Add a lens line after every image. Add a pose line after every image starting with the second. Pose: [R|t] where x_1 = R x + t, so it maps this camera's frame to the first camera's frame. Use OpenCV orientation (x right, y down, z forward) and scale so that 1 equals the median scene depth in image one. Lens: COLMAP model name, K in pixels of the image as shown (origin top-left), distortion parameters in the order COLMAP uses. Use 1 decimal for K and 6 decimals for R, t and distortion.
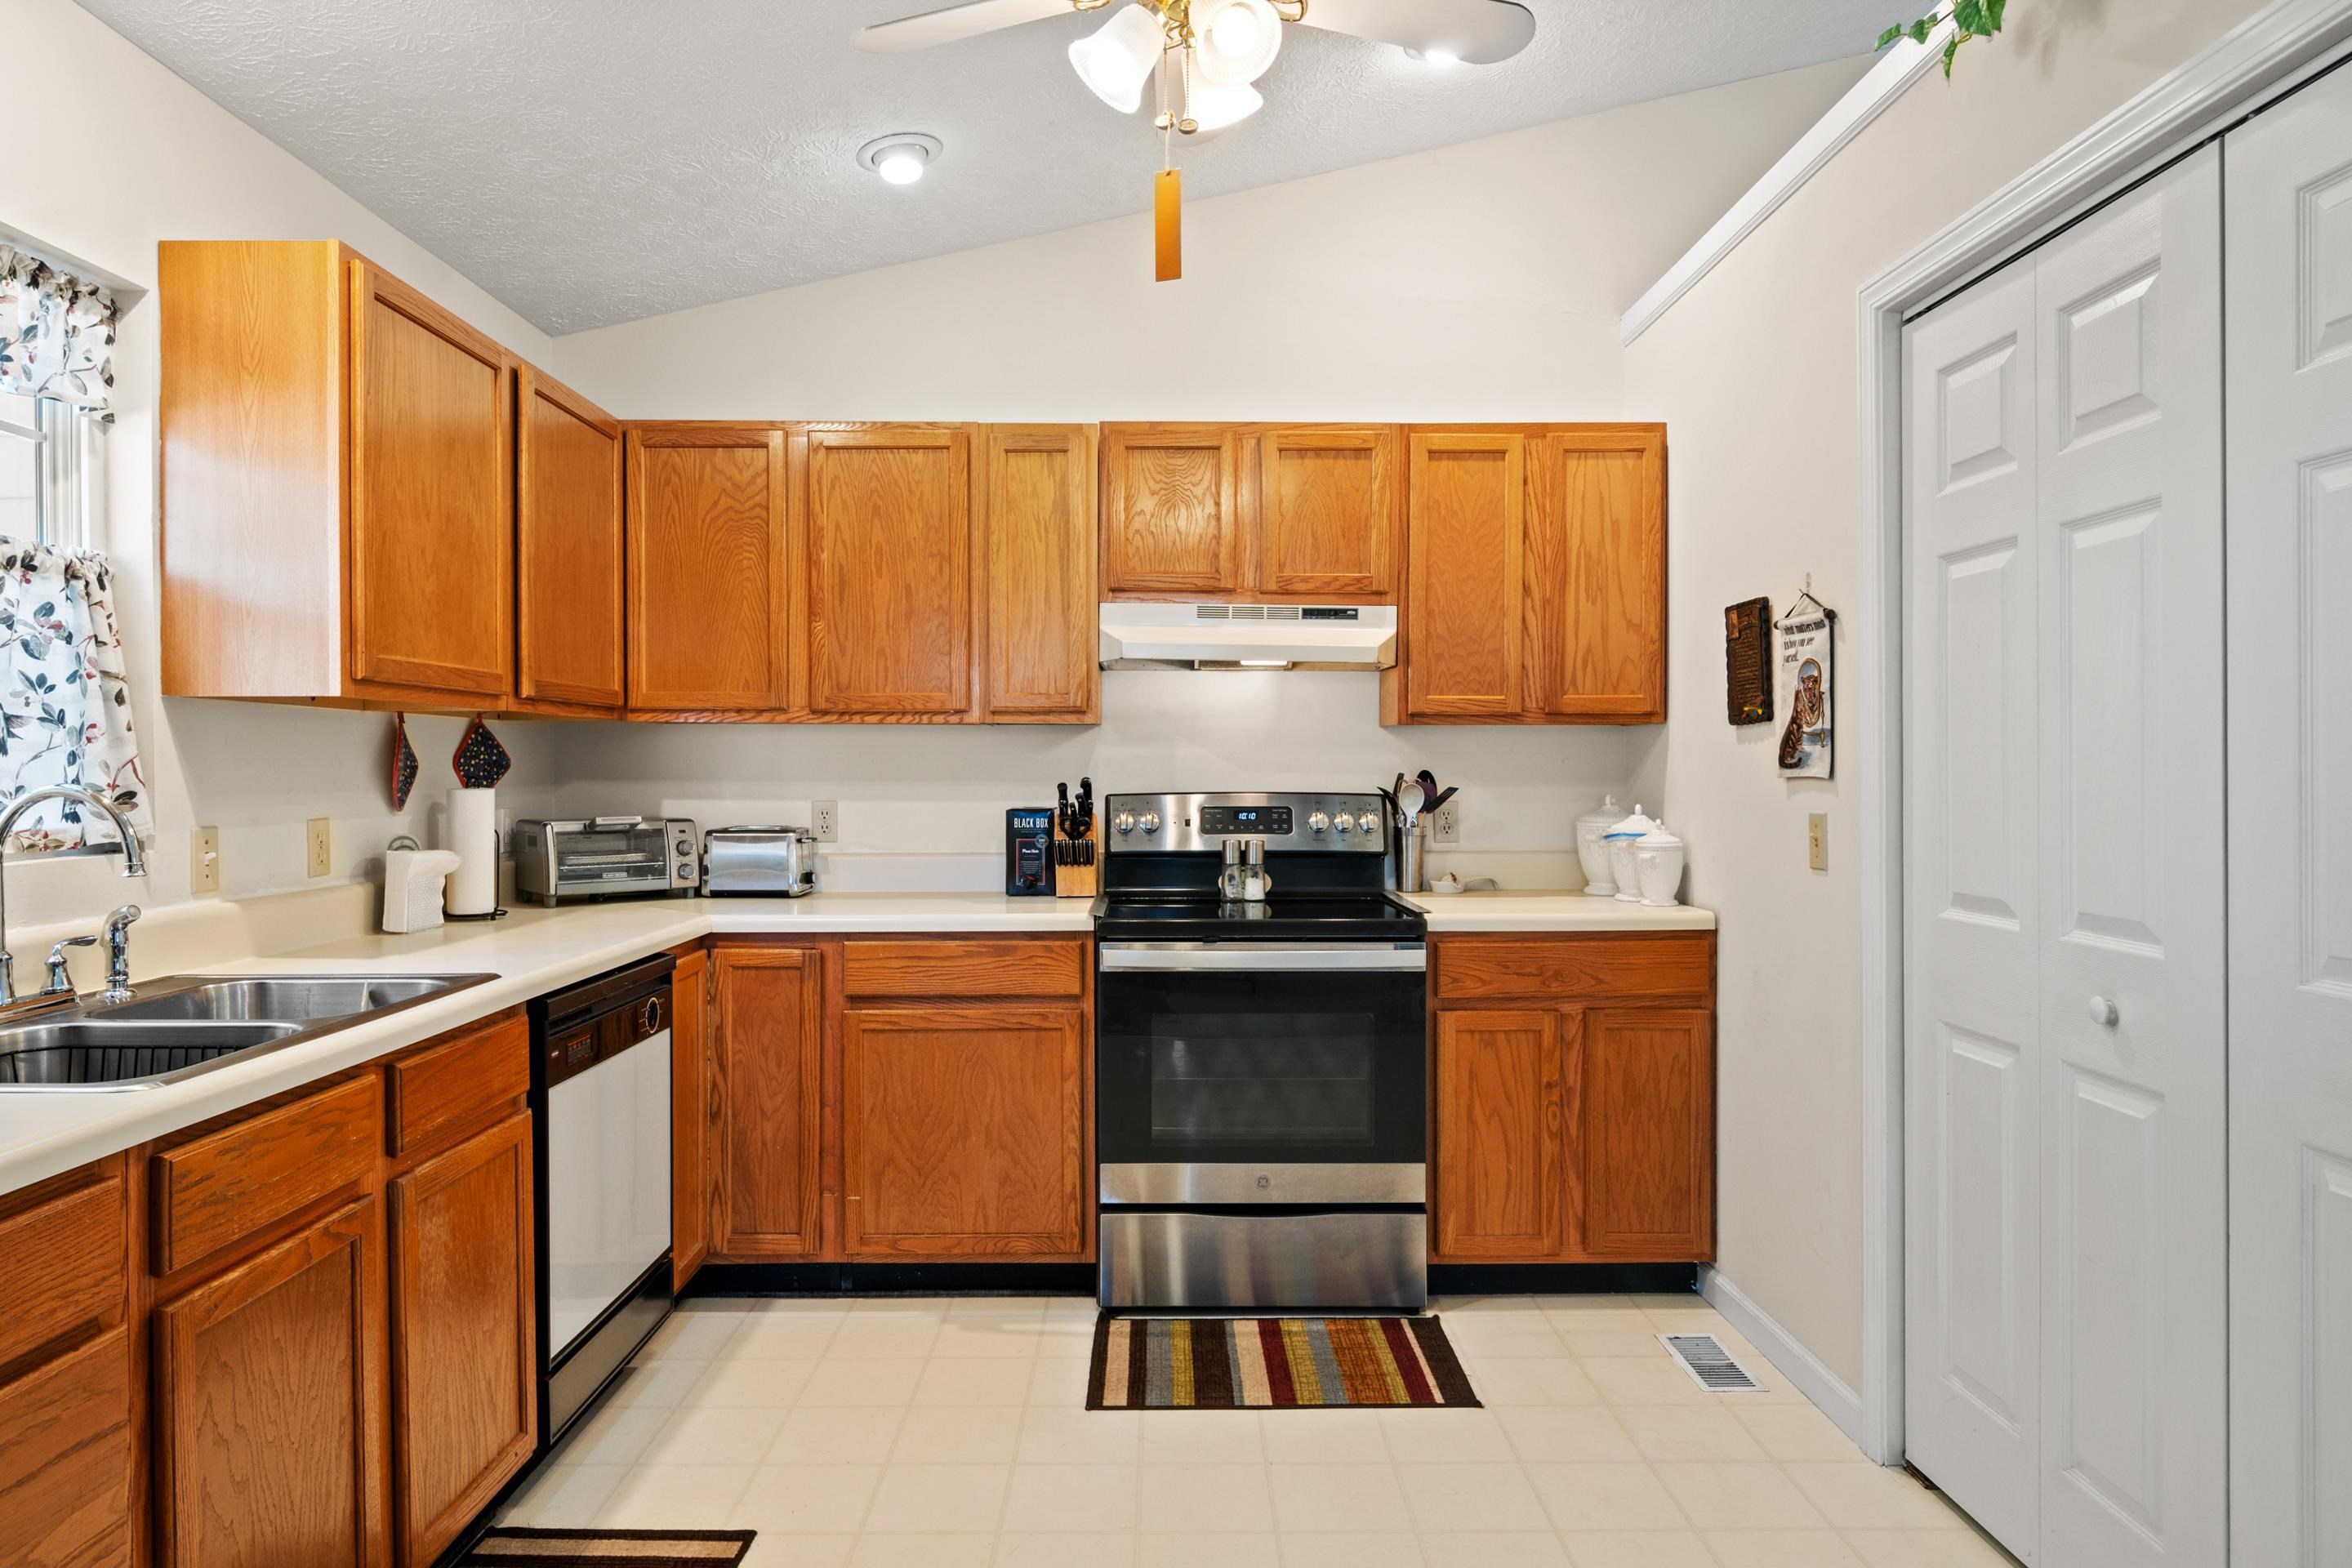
lens RADIAL K [[1399.6, 0, 1161.4], [0, 1399.6, 777.2], [0, 0, 1]] dist [0.001464, -0.008290]
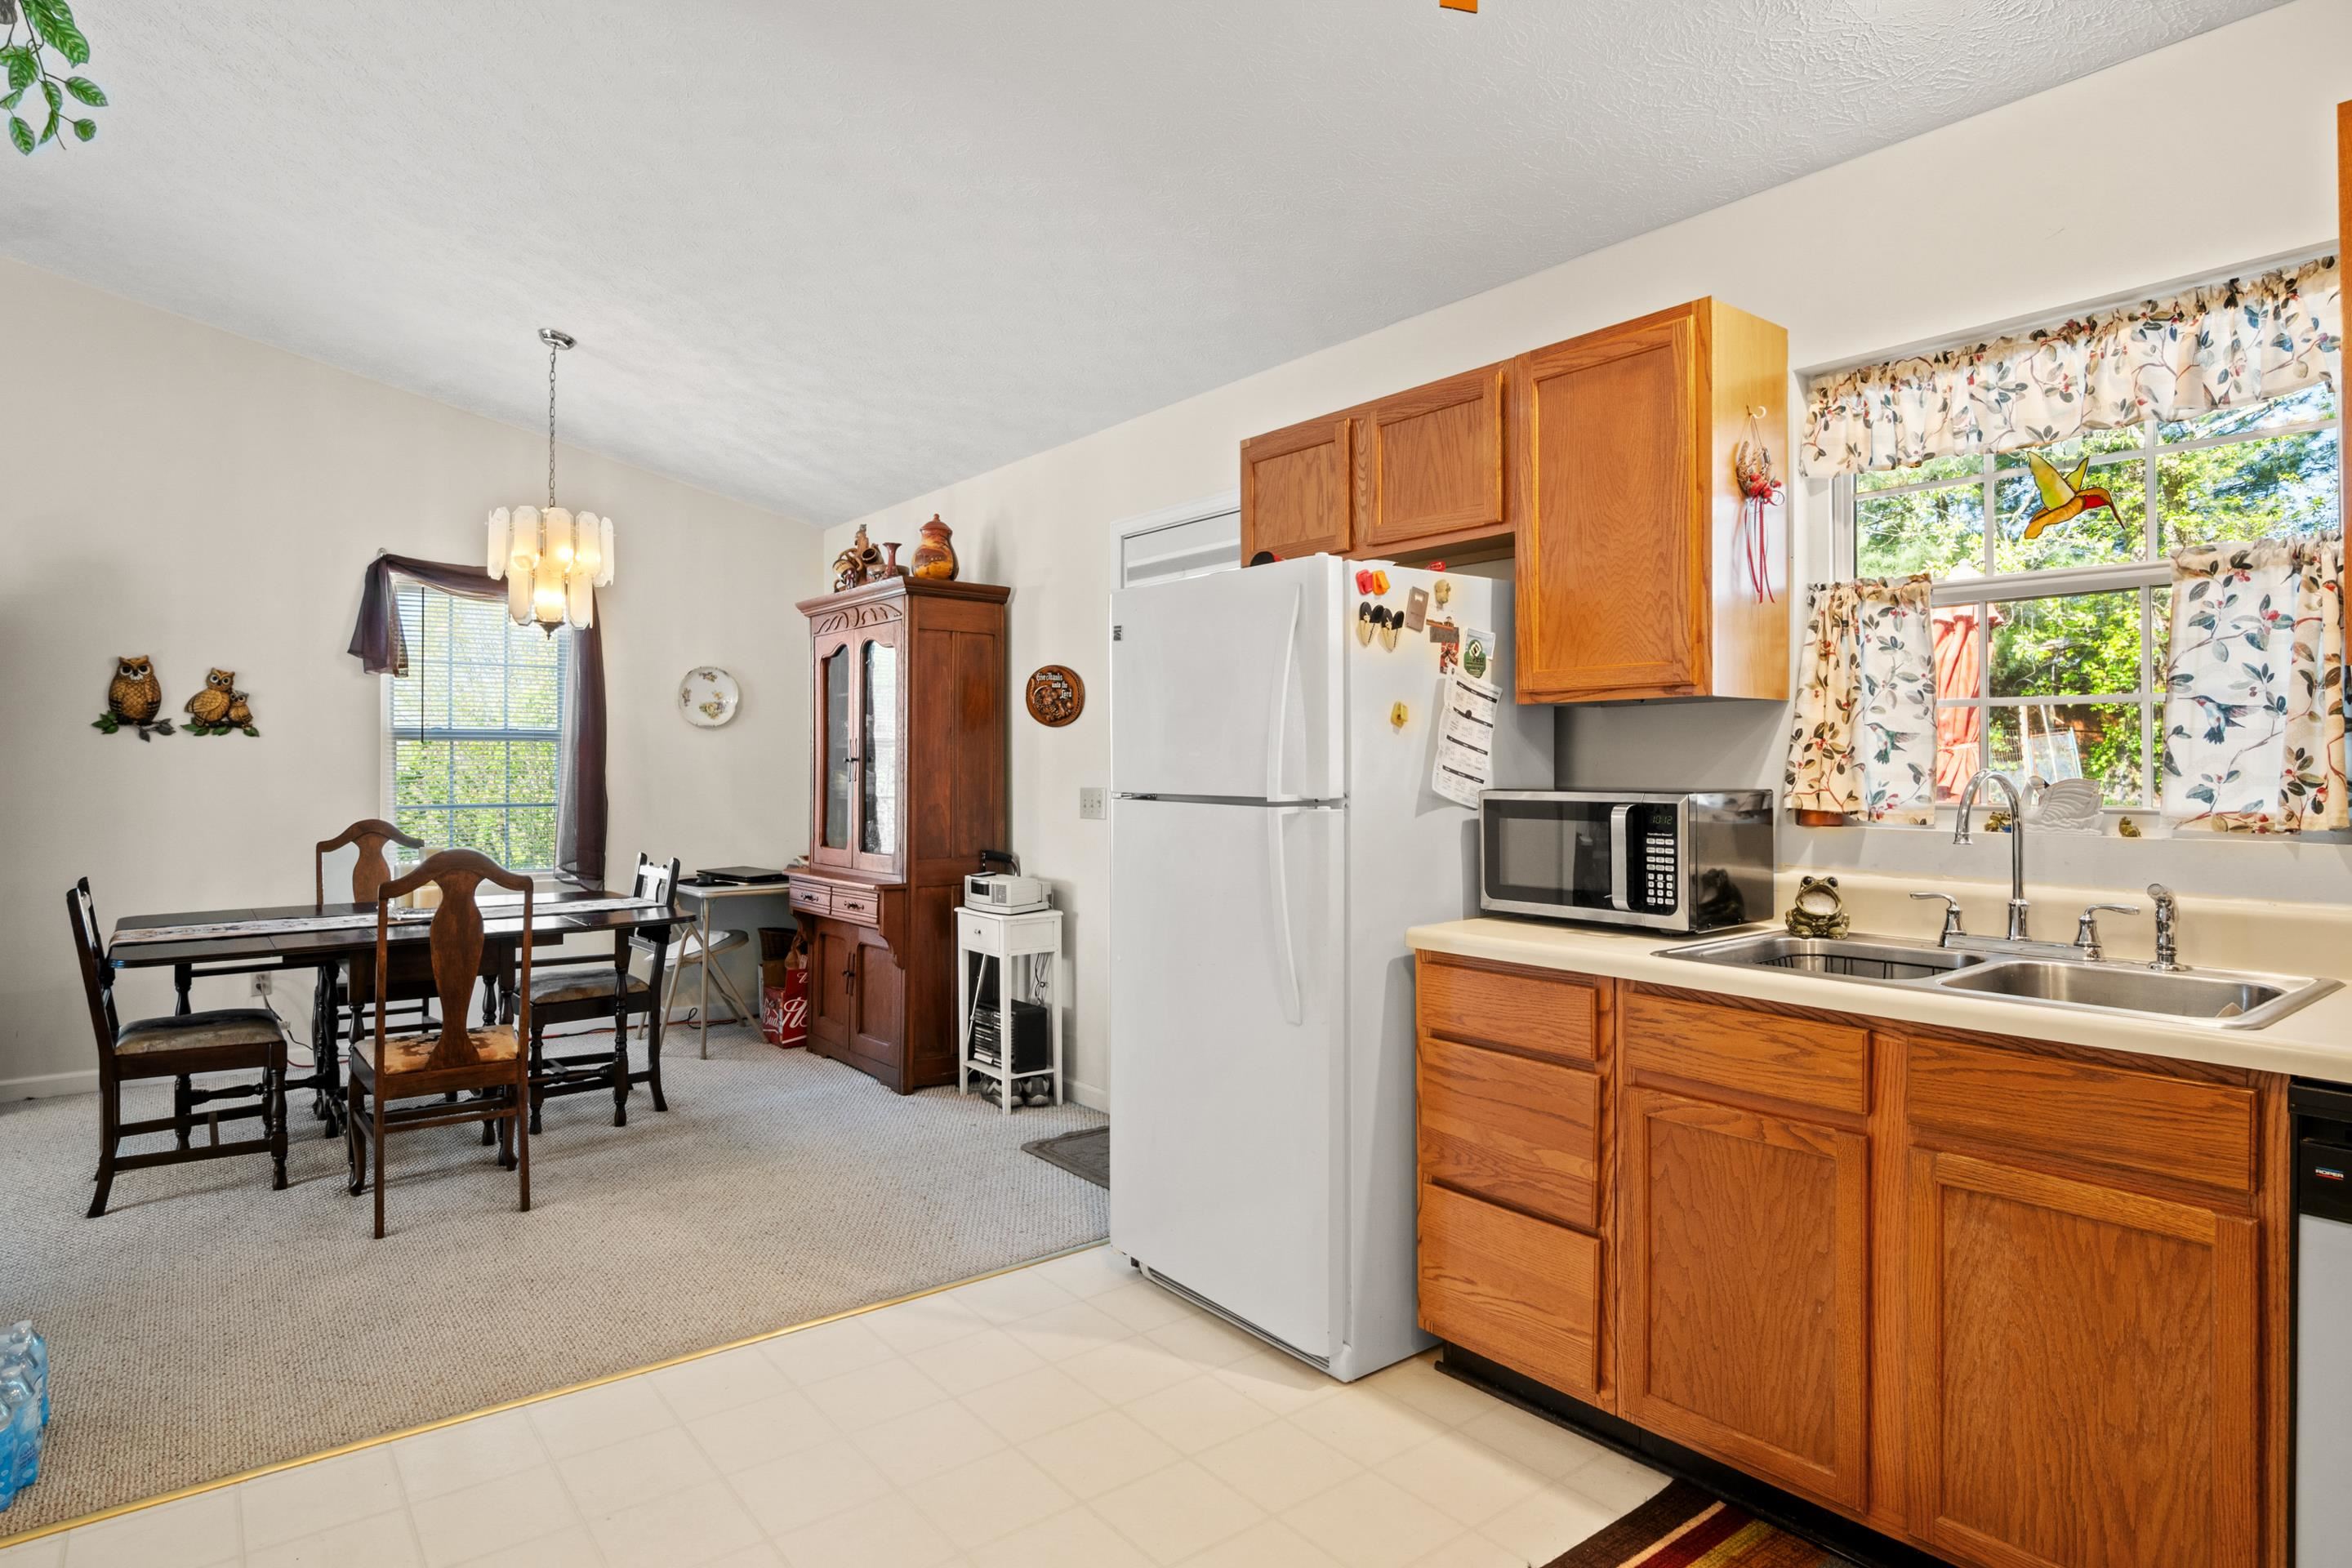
lens RADIAL K [[1263.8, 0, 1169.3], [0, 1263.8, 758.8], [0, 0, 1]] dist [-0.016364, -0.001160]
pose [[-0.789092, 0.005181, -0.614253, 0.281927], [0.001591, 0.999978, 0.006391, -0.006907], [0.614273, 0.004066, -0.789083, 0.828299]]
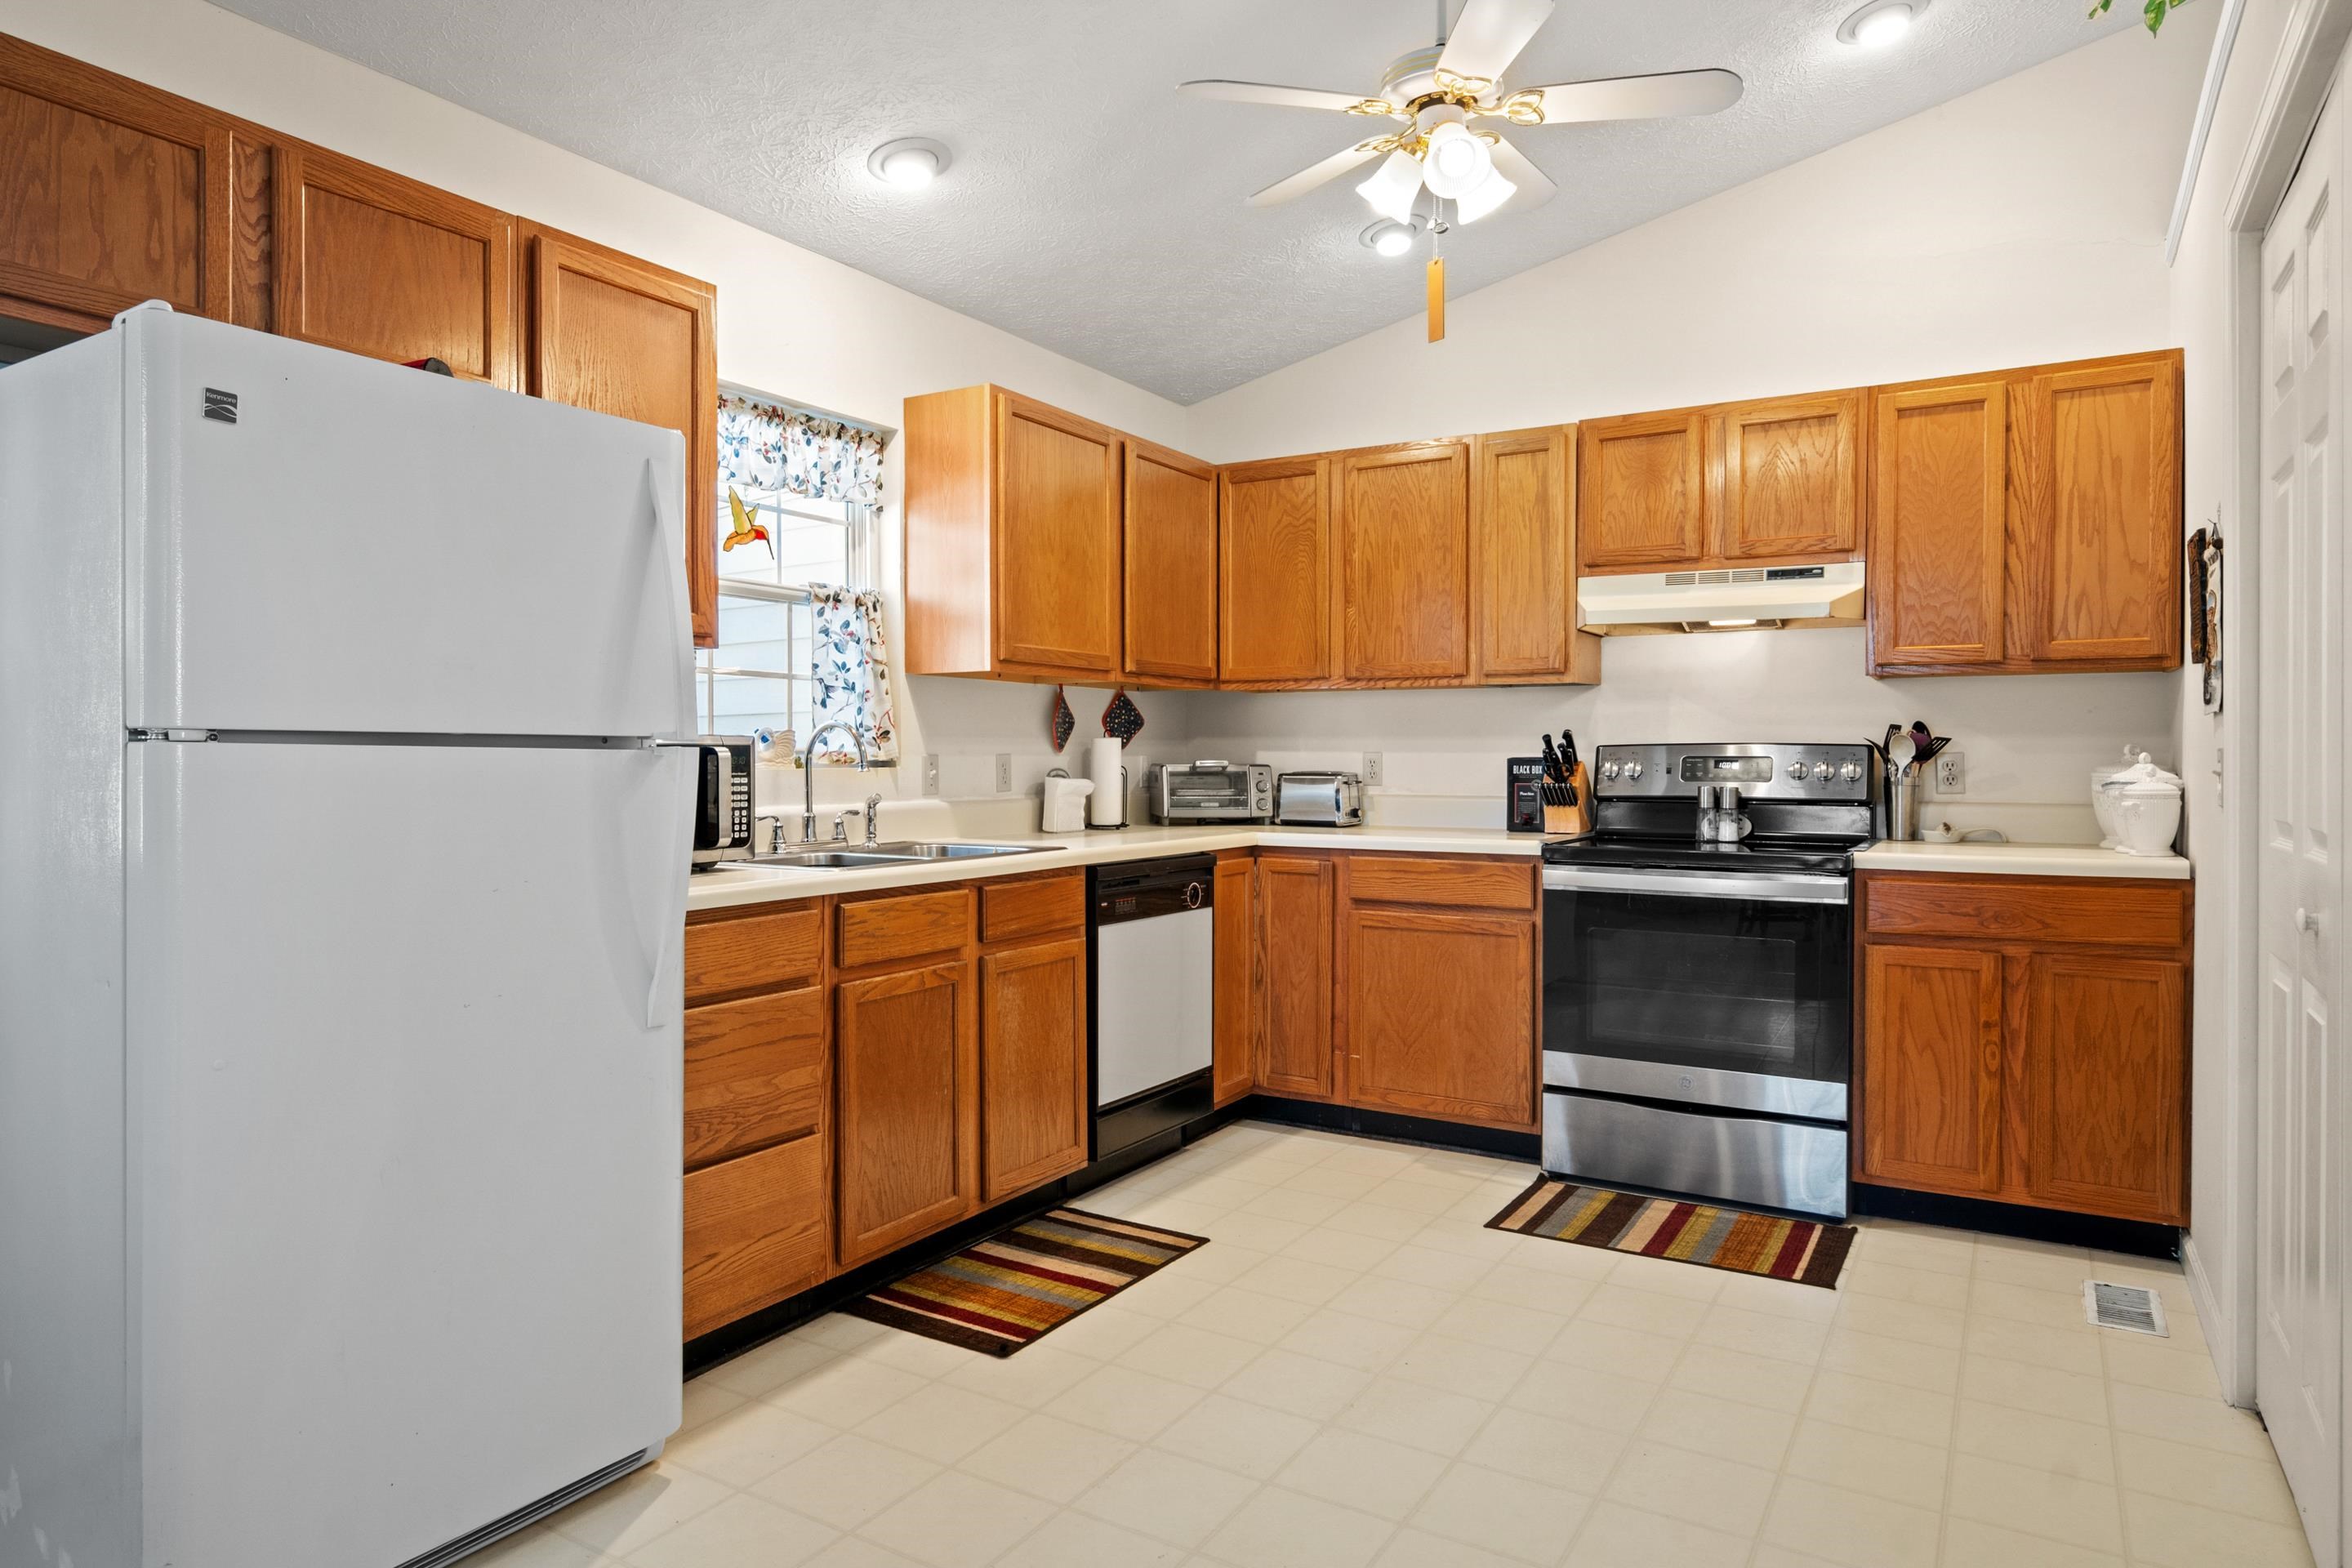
lens RADIAL K [[1399.6, 0, 1161.4], [0, 1399.6, 777.2], [0, 0, 1]] dist [0.001464, -0.008290]
pose [[0.849093, 0.009232, -0.528163, 0.302480], [-0.005570, 0.999948, 0.008523, 0.034981], [0.528215, -0.004295, 0.849100, -0.178981]]
